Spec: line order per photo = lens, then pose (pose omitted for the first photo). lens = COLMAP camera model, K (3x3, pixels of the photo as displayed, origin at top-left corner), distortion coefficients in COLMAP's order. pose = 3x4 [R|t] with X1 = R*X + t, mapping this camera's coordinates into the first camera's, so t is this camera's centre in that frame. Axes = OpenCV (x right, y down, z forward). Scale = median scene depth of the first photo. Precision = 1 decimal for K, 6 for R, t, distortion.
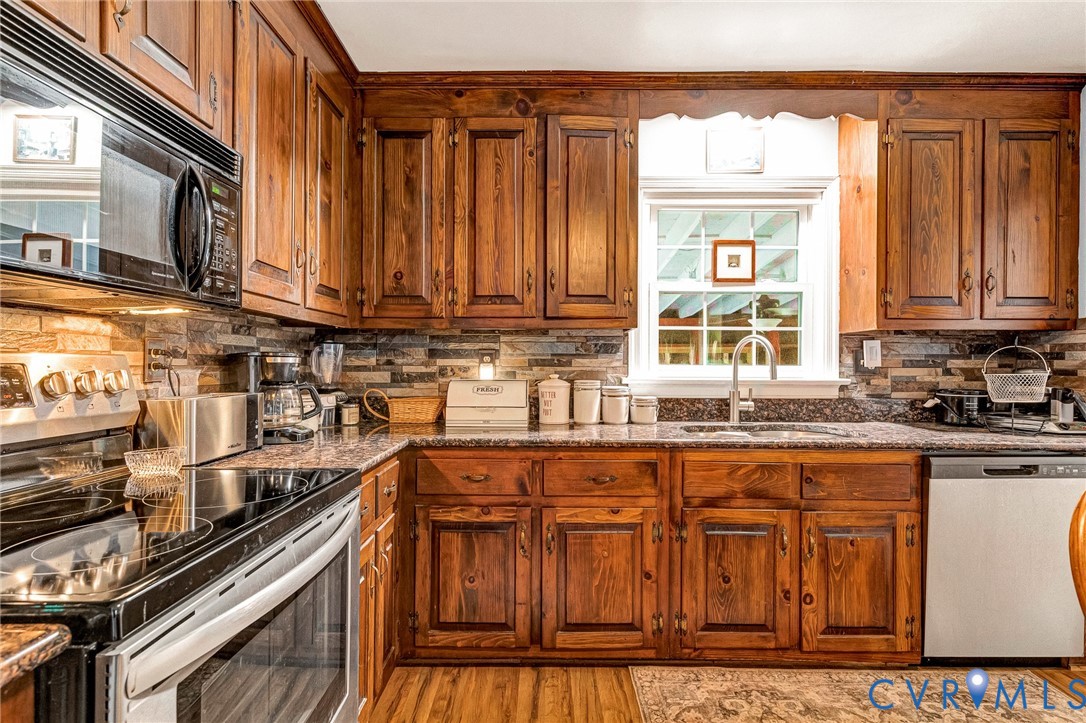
lens RADIAL K [[517.7, 0, 551.8], [0, 517.7, 364.8], [0, 0, 1]] dist [0.008643, 0.000761]
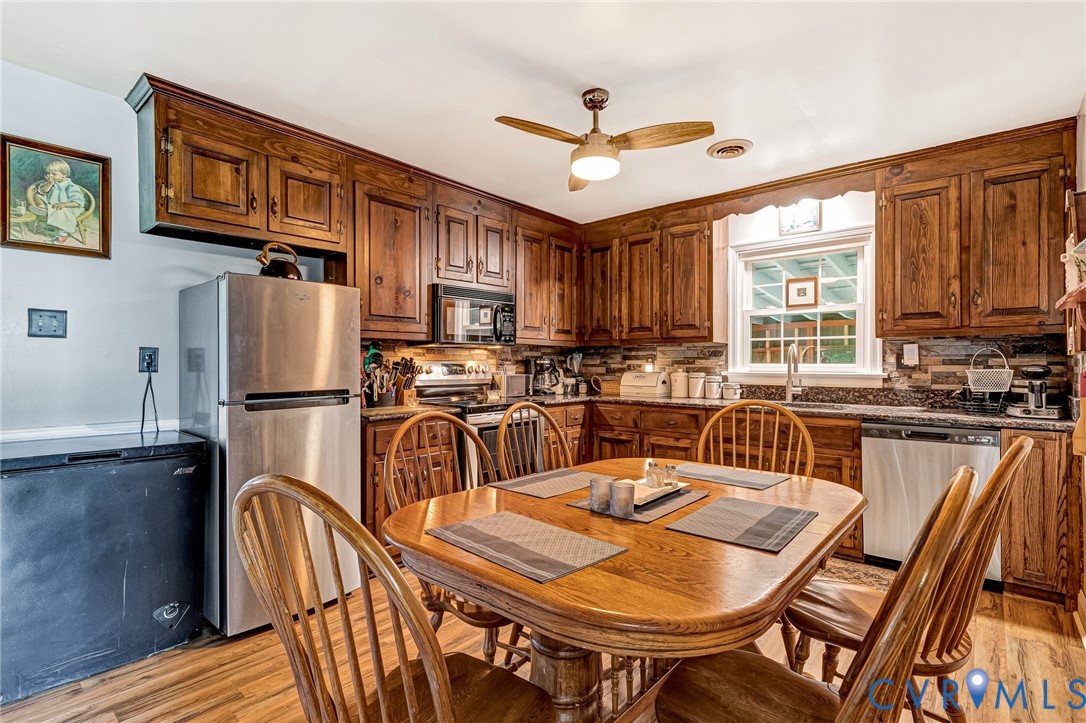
lens RADIAL K [[517.7, 0, 528.0], [0, 517.7, 359.6], [0, 0, 1]] dist [0.008643, 0.000761]
pose [[0.733051, -0.007381, -0.680134, 0.882004], [0.002233, 0.999962, -0.008444, 0.000460], [0.680170, 0.004671, 0.733039, -0.675754]]
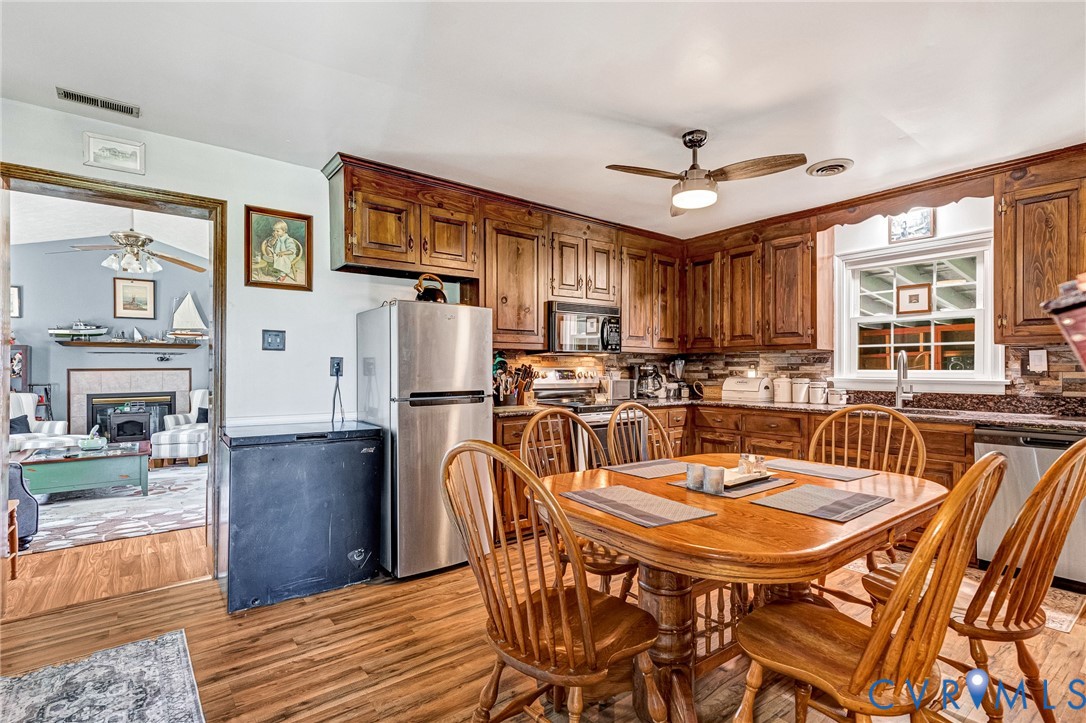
lens RADIAL K [[517.7, 0, 508.1], [0, 517.7, 368.8], [0, 0, 1]] dist [0.008643, 0.000761]
pose [[0.558629, -0.002752, -0.829413, 1.050590], [0.001680, 0.999996, -0.002186, -0.000661], [0.829416, -0.000172, 0.558632, -0.874312]]
